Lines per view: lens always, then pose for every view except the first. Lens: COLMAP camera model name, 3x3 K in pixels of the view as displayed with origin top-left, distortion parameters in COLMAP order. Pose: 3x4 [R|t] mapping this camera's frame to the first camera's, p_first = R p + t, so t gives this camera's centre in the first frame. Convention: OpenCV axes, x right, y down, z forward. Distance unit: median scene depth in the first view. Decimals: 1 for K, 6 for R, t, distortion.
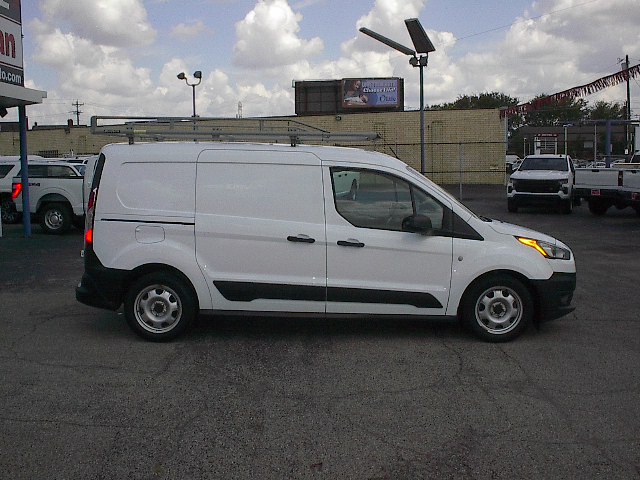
lens RADIAL K [[717.2, 0, 320.0], [0, 717.2, 240.0], [0, 0, 1]] dist [-0.157636, 0.165510]
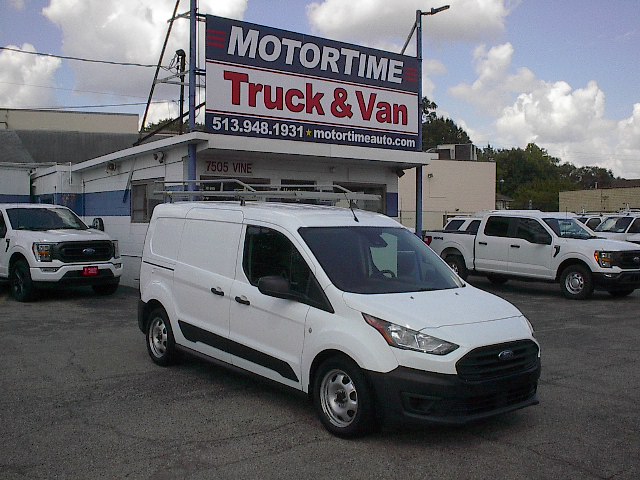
lens RADIAL K [[717.2, 0, 320.0], [0, 717.2, 240.0], [0, 0, 1]] dist [-0.157636, 0.165510]
pose [[0.619854, 0.036830, -0.783853, 0.896851], [-0.099534, 0.994520, -0.031981, -0.058337], [0.778379, 0.097843, 0.620123, 0.444913]]
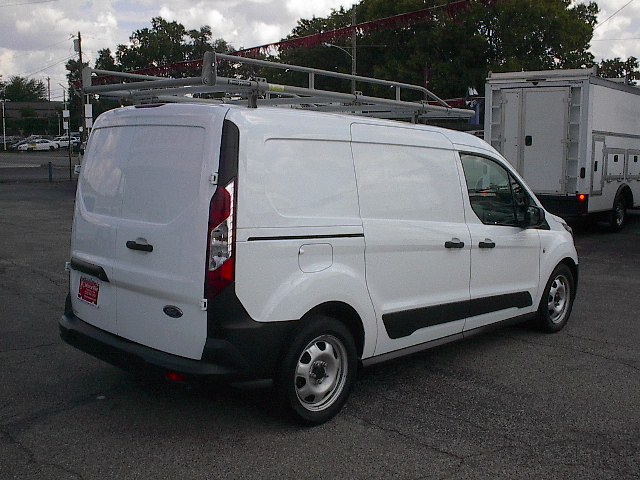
lens RADIAL K [[717.2, 0, 320.0], [0, 717.2, 240.0], [0, 0, 1]] dist [-0.157636, 0.165510]
pose [[0.691818, -0.080486, 0.717572, -0.679718], [0.056926, 0.996755, 0.056917, -0.057747], [-0.719824, 0.001472, 0.694155, 0.561552]]
